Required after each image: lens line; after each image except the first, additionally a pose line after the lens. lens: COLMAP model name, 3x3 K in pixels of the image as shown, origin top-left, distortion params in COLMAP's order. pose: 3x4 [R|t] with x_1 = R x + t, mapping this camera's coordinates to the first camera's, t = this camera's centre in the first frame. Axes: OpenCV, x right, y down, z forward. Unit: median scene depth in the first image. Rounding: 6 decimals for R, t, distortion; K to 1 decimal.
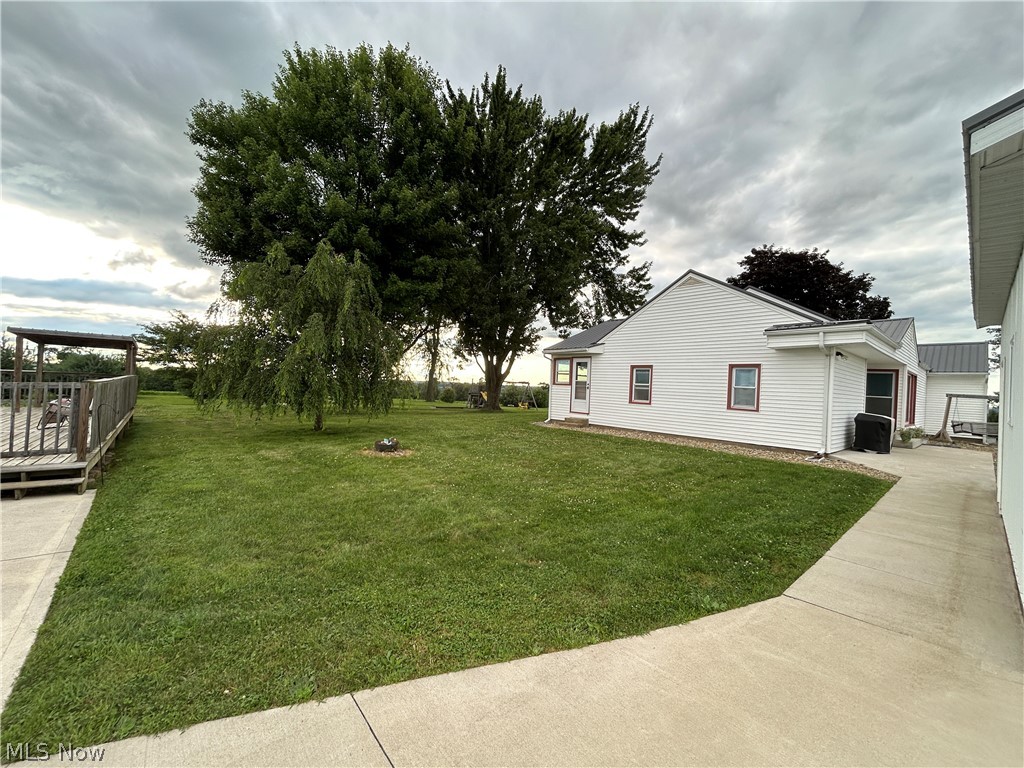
lens RADIAL K [[412.8, 0, 507.7], [0, 412.8, 385.6], [0, 0, 1]] dist [-0.007873, 0.001022]
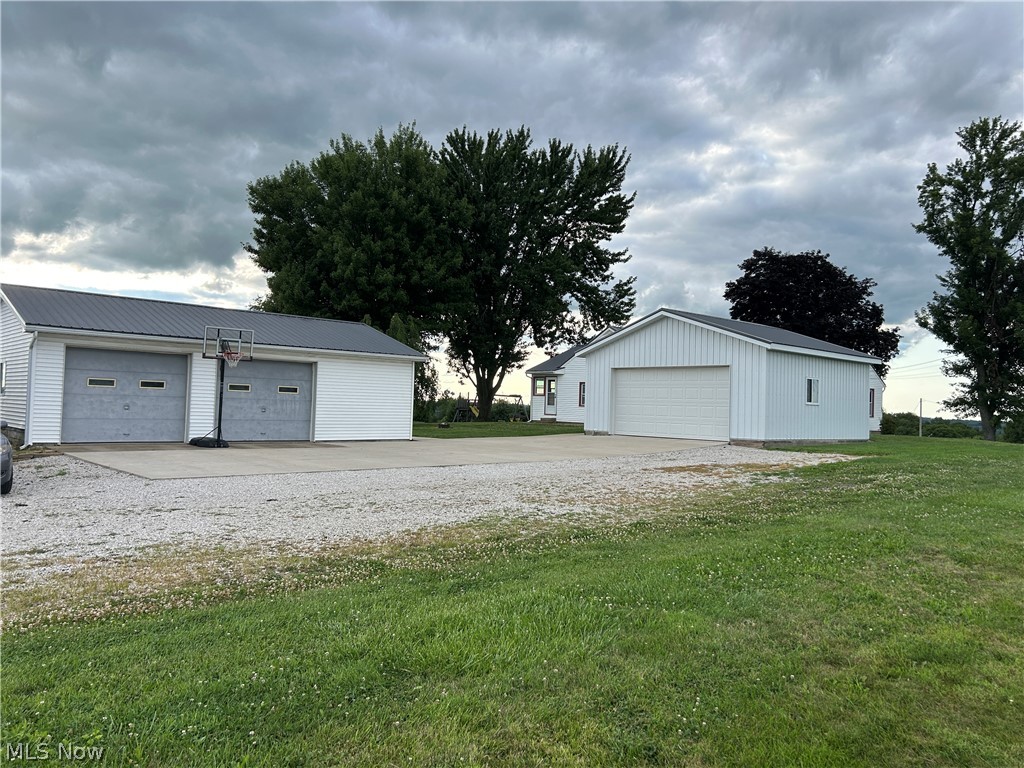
lens RADIAL K [[766.8, 0, 503.0], [0, 766.8, 384.5], [0, 0, 1]] dist [0.045919, -0.054558]
pose [[0.999767, -0.013851, 0.016572, -0.021379], [0.014289, 0.999544, -0.026599, 0.016914], [-0.016196, 0.026829, 0.999509, -0.971943]]
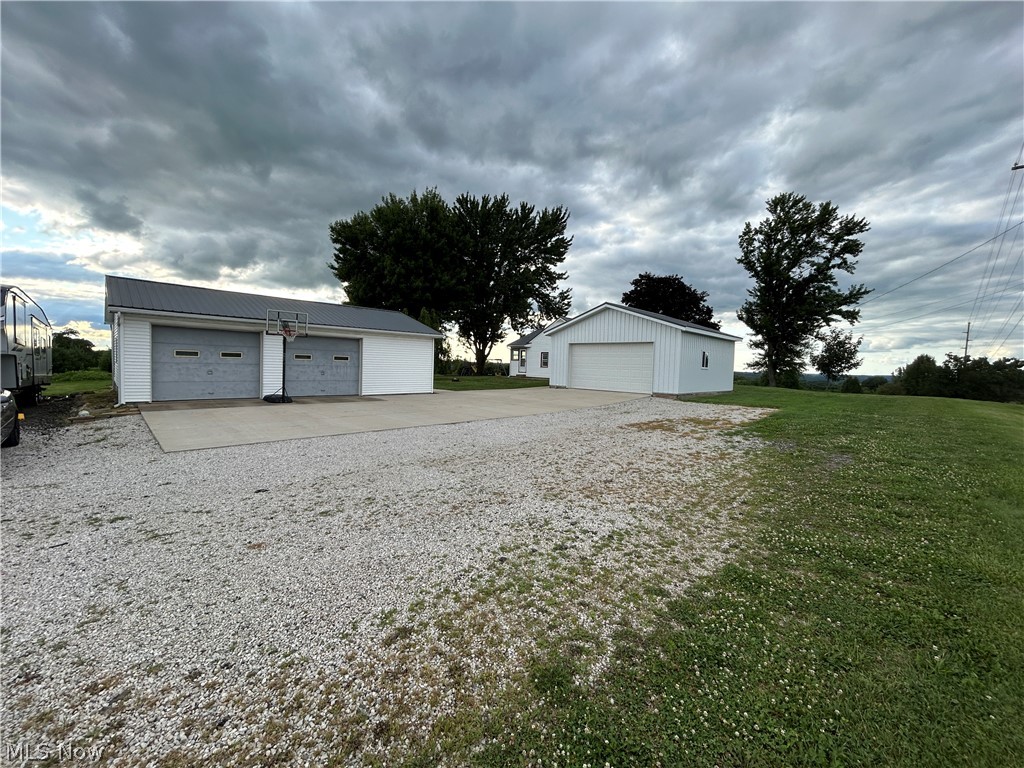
lens RADIAL K [[412.8, 0, 508.2], [0, 412.8, 379.5], [0, 0, 1]] dist [-0.007873, 0.001022]
pose [[0.997869, -0.015159, 0.063464, -0.031704], [0.012585, 0.999089, 0.040773, 0.006197], [-0.064024, -0.039887, 0.997151, -0.757024]]
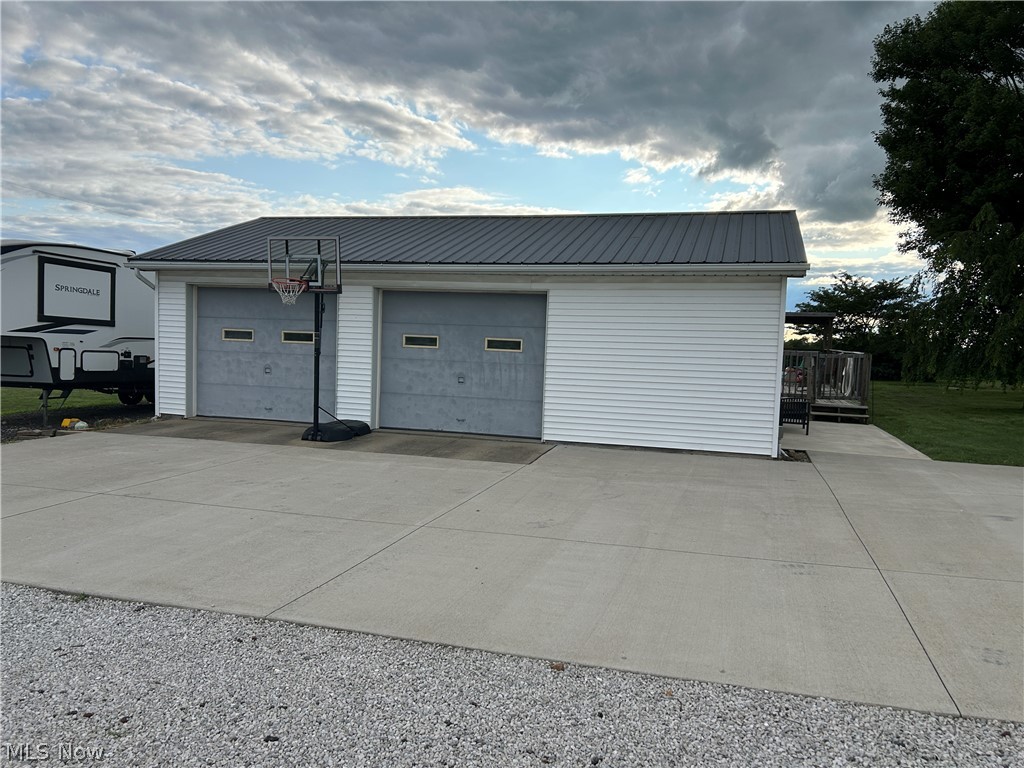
lens RADIAL K [[766.8, 0, 512.2], [0, 766.8, 381.5], [0, 0, 1]] dist [0.045919, -0.054558]
pose [[0.520264, 0.022488, -0.853710, 0.163583], [-0.008383, 0.999740, 0.021226, 0.009051], [0.853965, -0.003887, 0.520317, -0.343820]]
